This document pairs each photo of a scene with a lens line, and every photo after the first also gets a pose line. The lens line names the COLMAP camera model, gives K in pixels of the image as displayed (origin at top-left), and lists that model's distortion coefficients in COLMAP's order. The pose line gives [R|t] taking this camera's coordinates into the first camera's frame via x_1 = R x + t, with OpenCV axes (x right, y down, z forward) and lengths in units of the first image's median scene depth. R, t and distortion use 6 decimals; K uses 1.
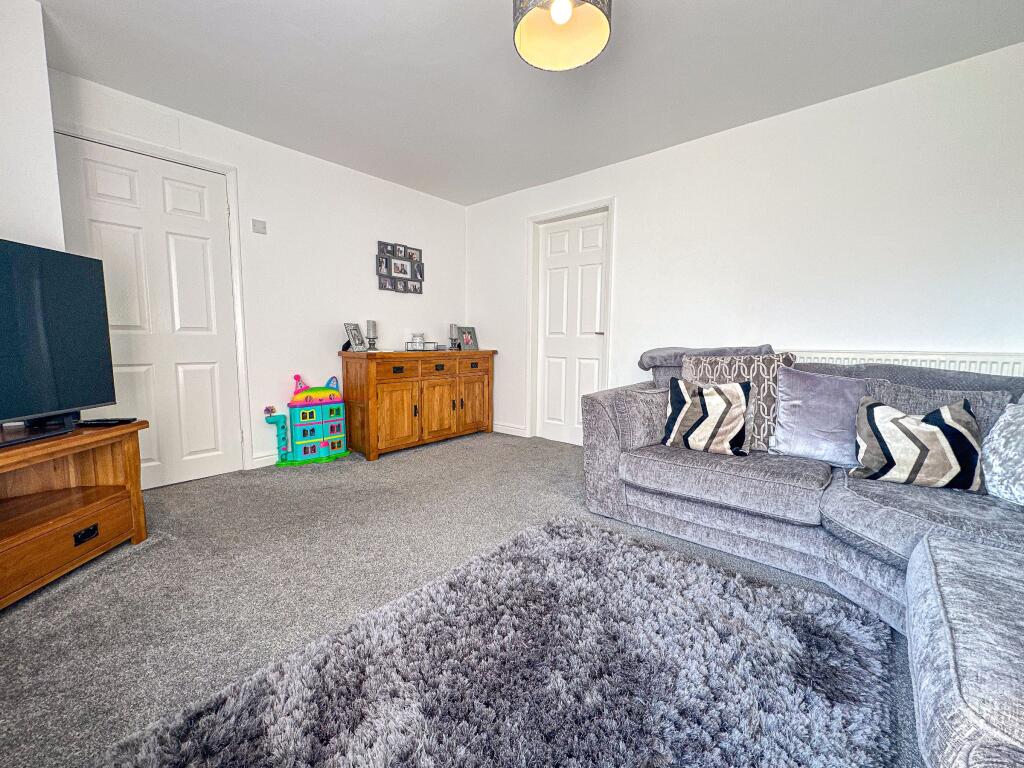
lens RADIAL K [[417.6, 0, 509.3], [0, 417.6, 382.6], [0, 0, 1]] dist [-0.000605, 0.000421]
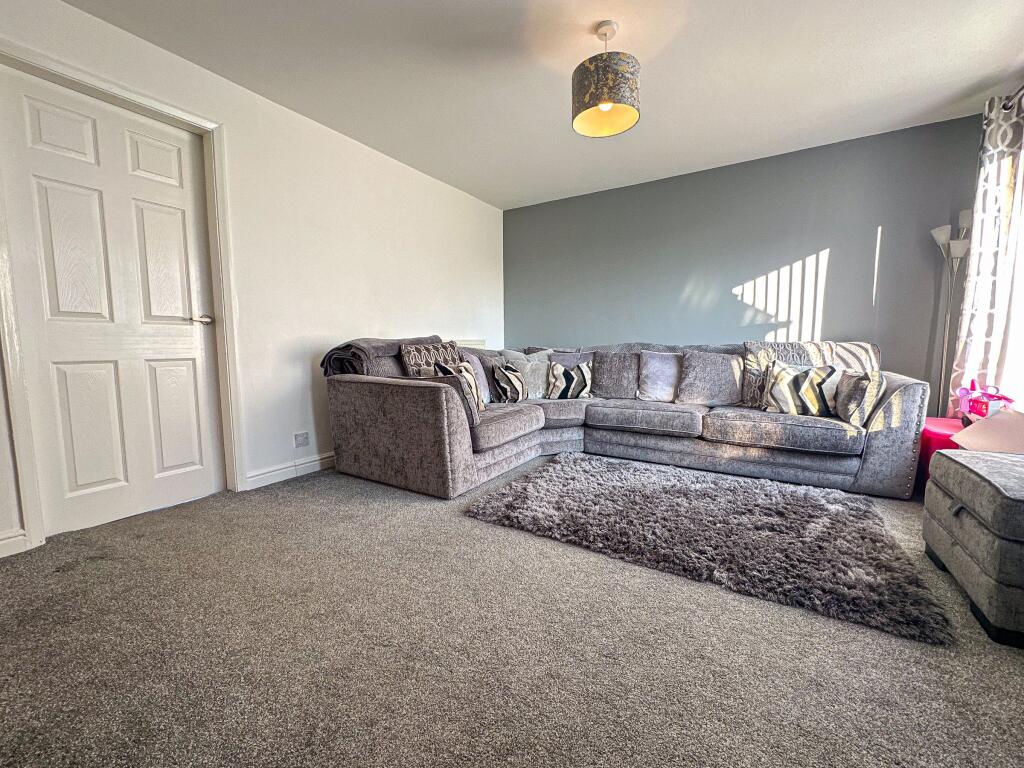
lens RADIAL K [[417.6, 0, 509.3], [0, 417.6, 382.6], [0, 0, 1]] dist [-0.000605, 0.000421]
pose [[-0.165036, -0.100101, 0.981195, -1.009853], [0.102879, 0.987662, 0.118065, -0.098655], [-0.980907, 0.120430, -0.152701, 1.247281]]
